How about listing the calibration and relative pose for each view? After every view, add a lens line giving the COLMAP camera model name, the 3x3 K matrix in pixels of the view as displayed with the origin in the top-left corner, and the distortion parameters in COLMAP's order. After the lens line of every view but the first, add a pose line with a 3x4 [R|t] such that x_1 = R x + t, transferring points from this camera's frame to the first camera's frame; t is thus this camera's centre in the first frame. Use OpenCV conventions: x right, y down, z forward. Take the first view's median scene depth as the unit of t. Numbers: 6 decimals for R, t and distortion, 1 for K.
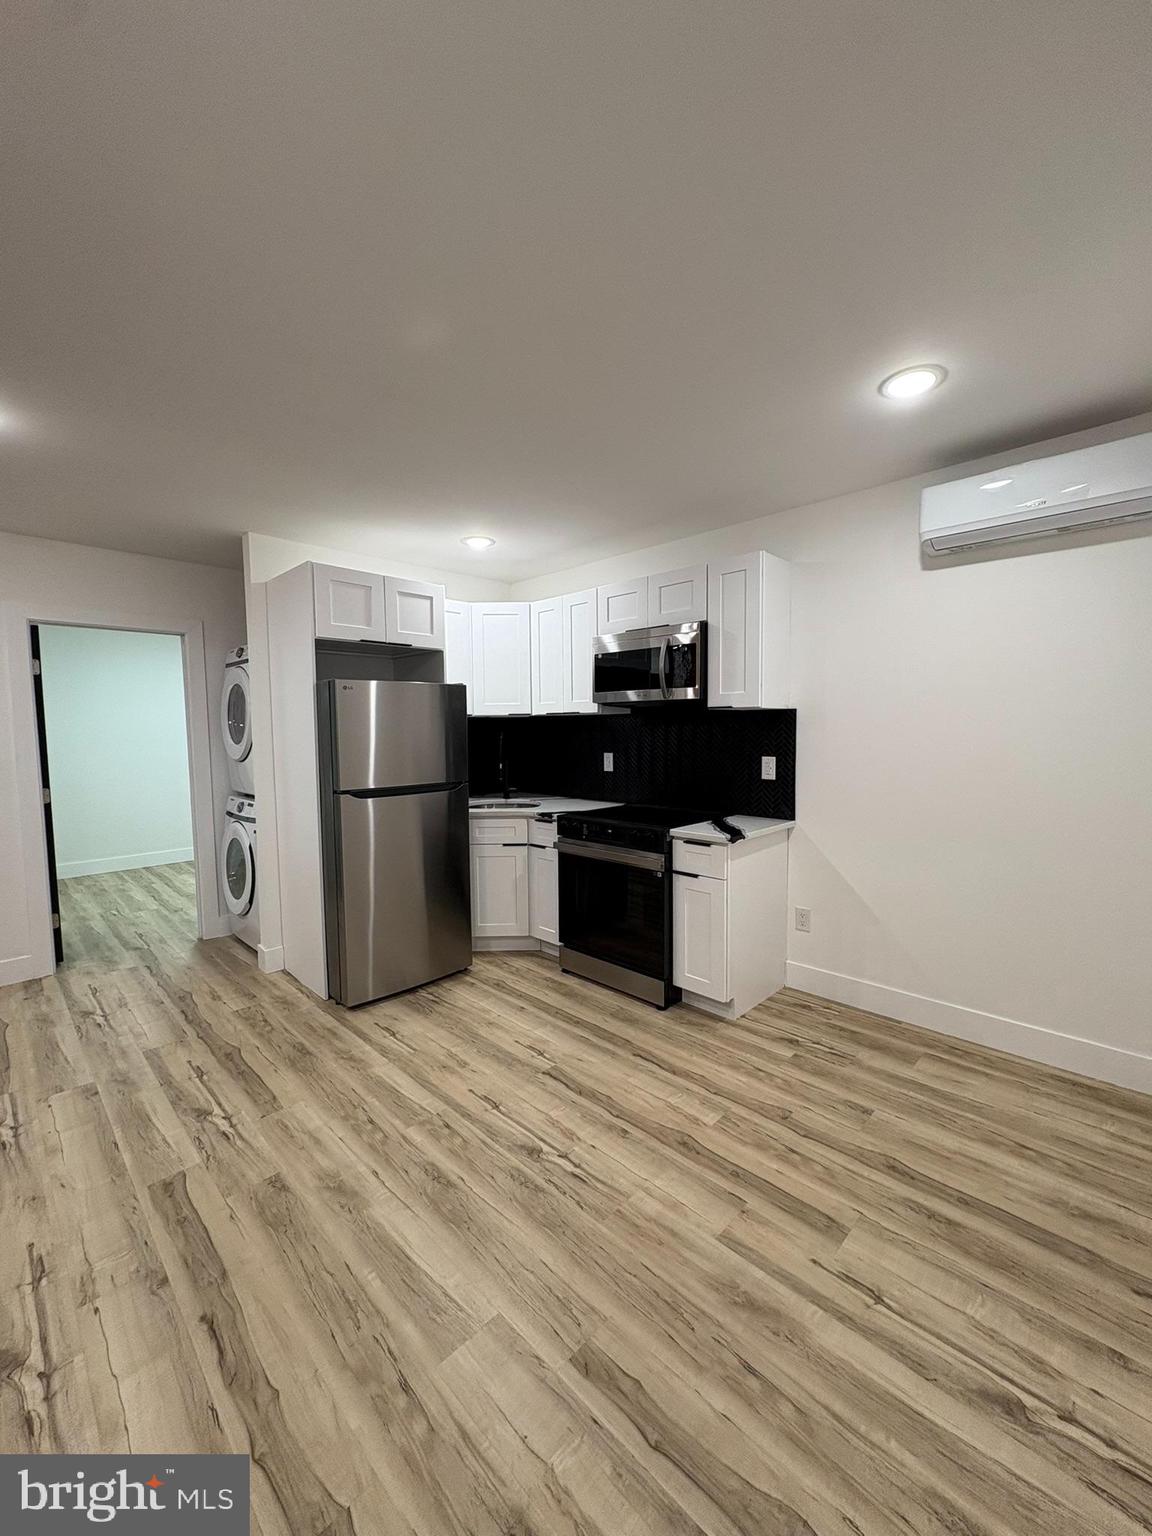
lens RADIAL K [[607.3, 0, 582.4], [0, 607.3, 773.5], [0, 0, 1]] dist [0.001858, -0.000532]
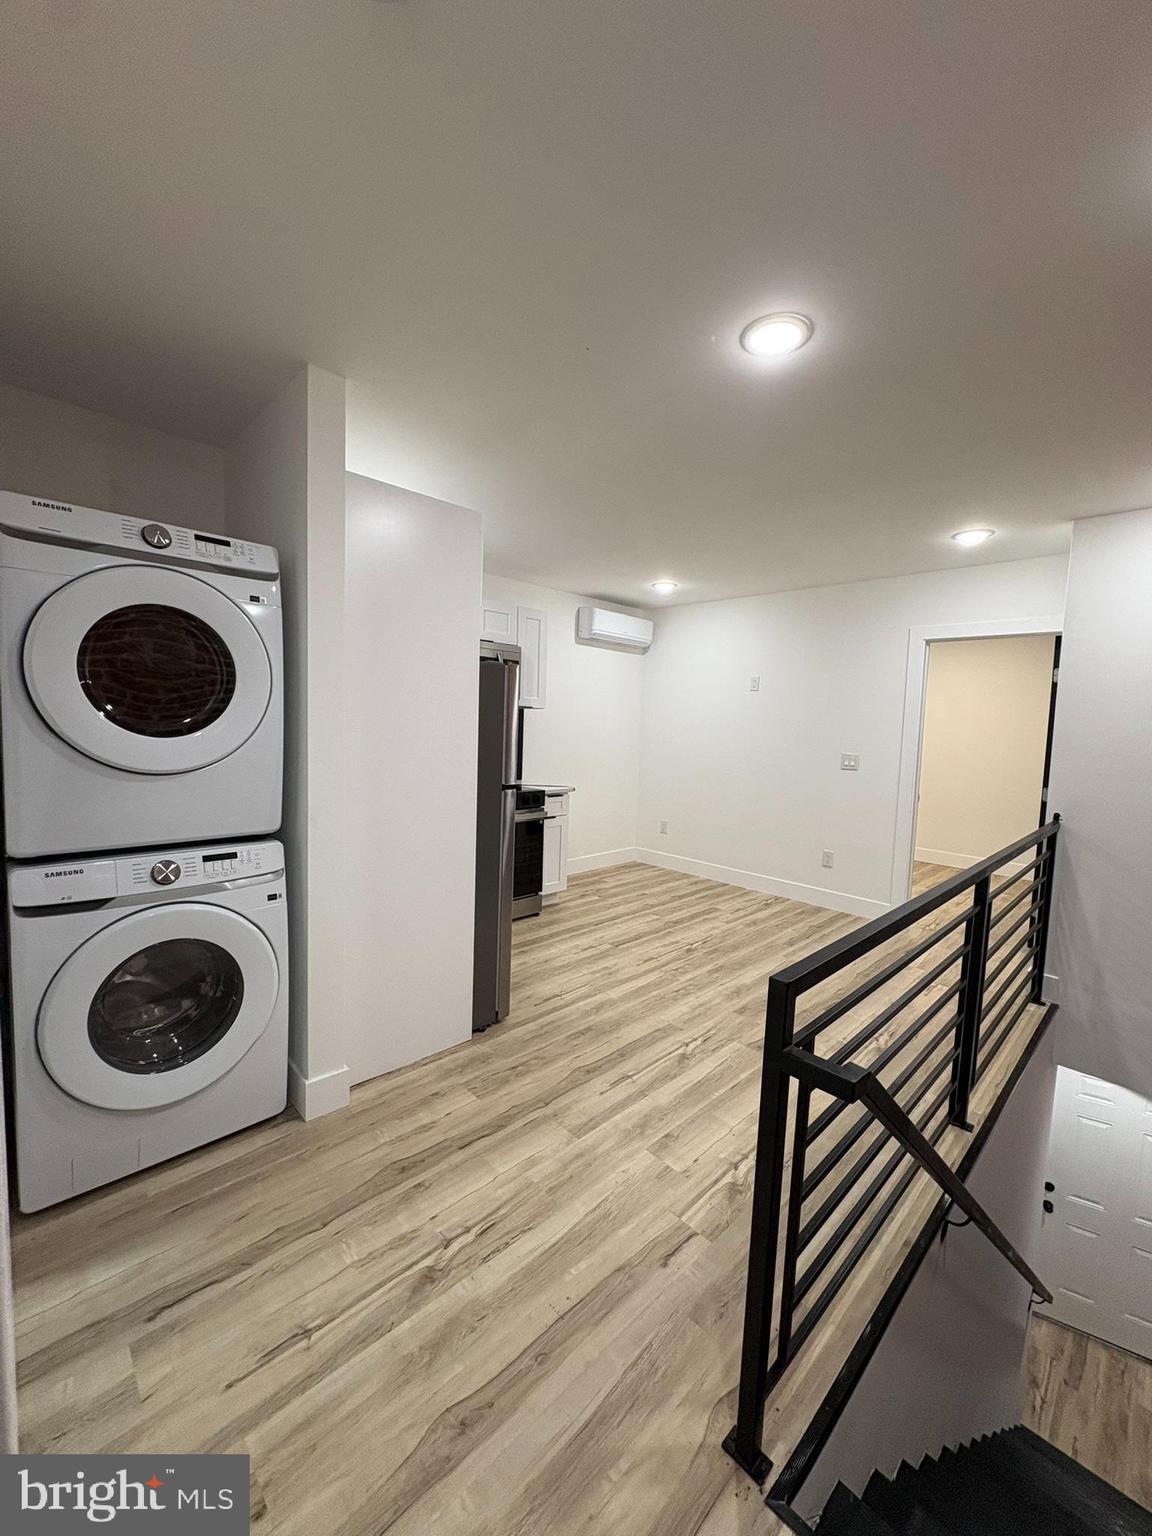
lens RADIAL K [[607.3, 0, 574.9], [0, 607.3, 763.7], [0, 0, 1]] dist [0.001858, -0.000532]
pose [[0.029375, -0.059955, 0.997769, -1.658334], [0.041507, 0.997412, 0.058712, -0.069590], [-0.998706, 0.039690, 0.031788, 1.088802]]
